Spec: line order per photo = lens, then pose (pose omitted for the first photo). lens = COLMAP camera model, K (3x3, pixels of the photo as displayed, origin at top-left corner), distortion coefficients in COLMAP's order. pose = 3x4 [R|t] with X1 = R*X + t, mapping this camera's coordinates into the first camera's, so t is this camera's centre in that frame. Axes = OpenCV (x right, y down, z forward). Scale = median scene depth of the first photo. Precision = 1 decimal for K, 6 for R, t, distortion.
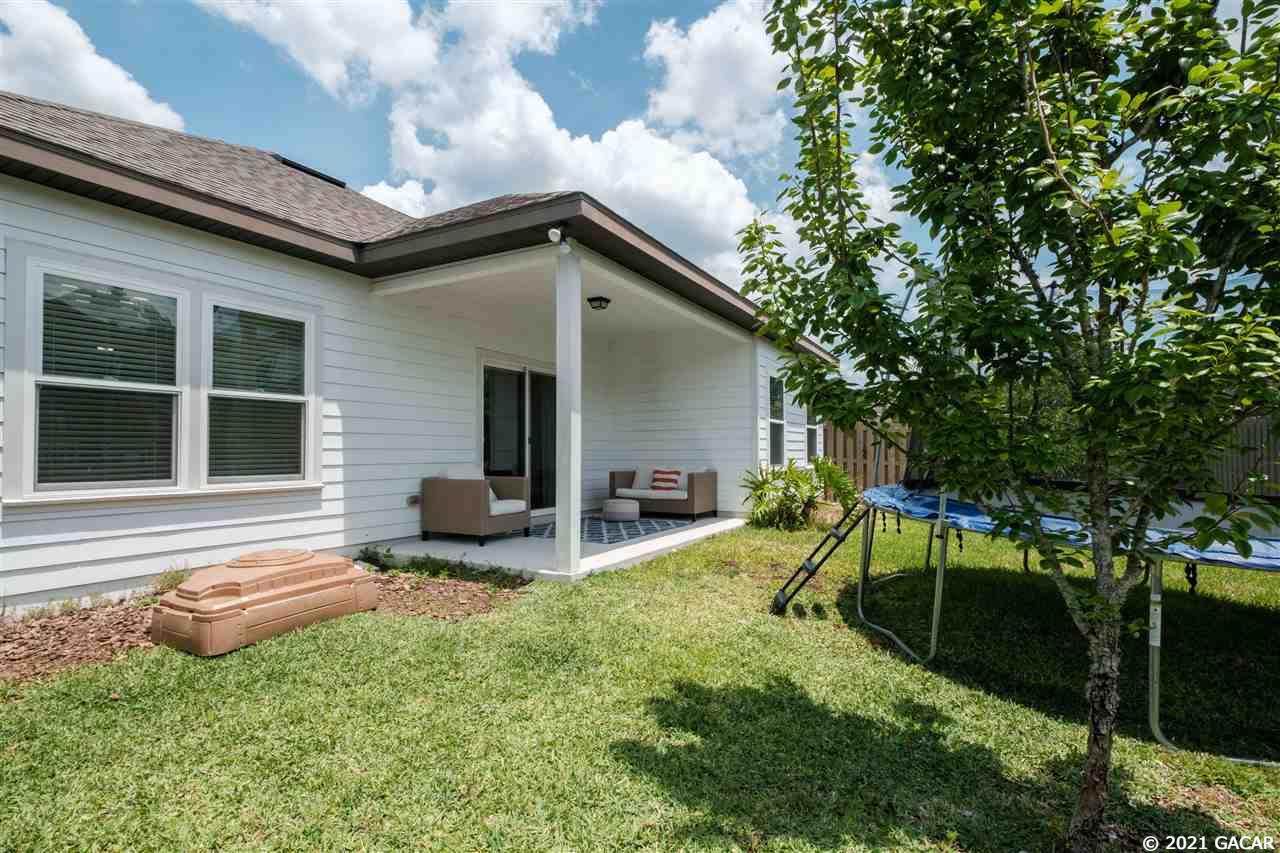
lens RADIAL K [[604.2, 0, 611.7], [0, 604.2, 447.1], [0, 0, 1]] dist [-0.002594, 0.000716]
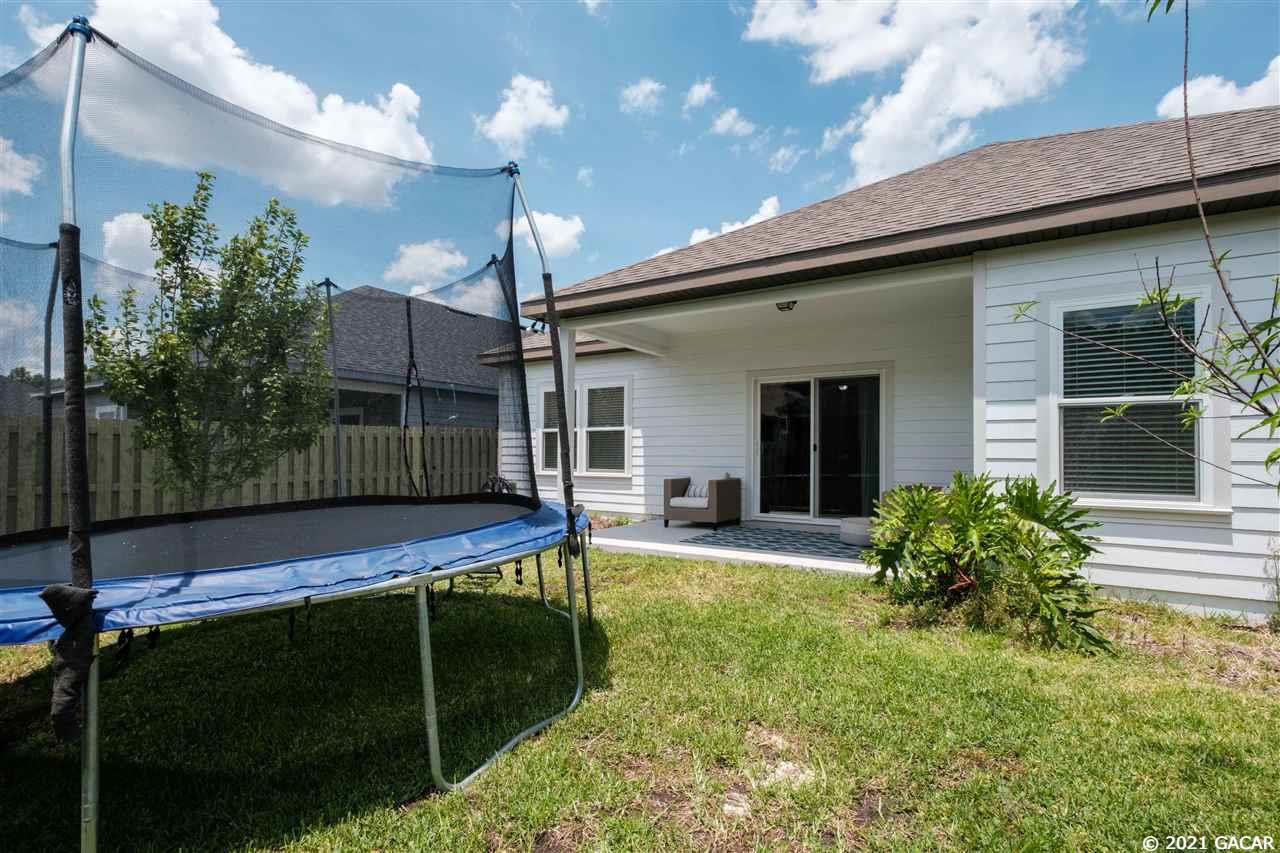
lens RADIAL K [[604.2, 0, 629.9], [0, 604.2, 450.0], [0, 0, 1]] dist [-0.002594, 0.000716]
pose [[-0.090381, -0.013723, -0.995813, 1.236180], [-0.006891, 0.999890, -0.013154, 0.008851], [0.995883, 0.005674, -0.090465, 1.120878]]
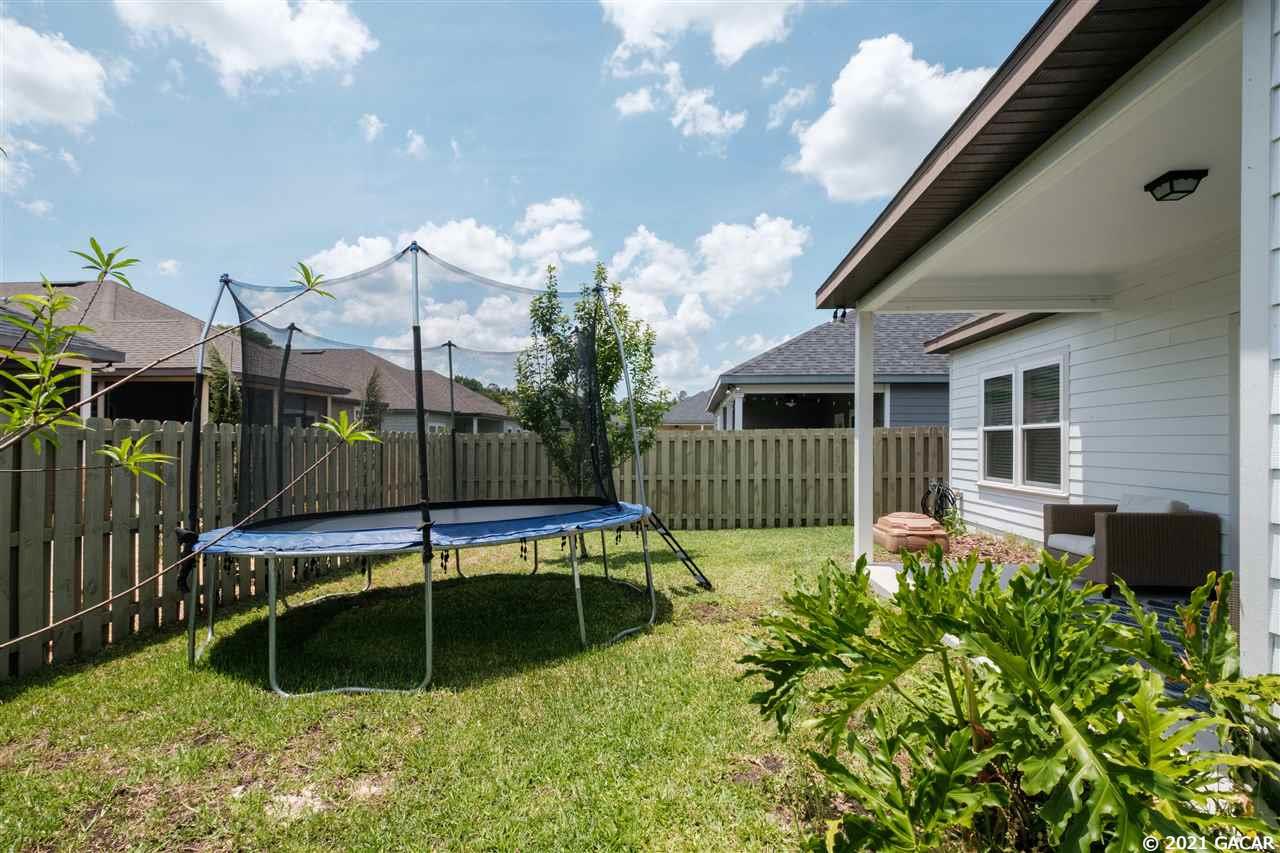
lens RADIAL K [[604.2, 0, 628.0], [0, 604.2, 434.0], [0, 0, 1]] dist [-0.002594, 0.000716]
pose [[-0.915165, -0.015925, -0.402764, 0.764067], [-0.009922, 0.999806, -0.016988, -0.029263], [0.402957, -0.011550, -0.915146, 1.686299]]
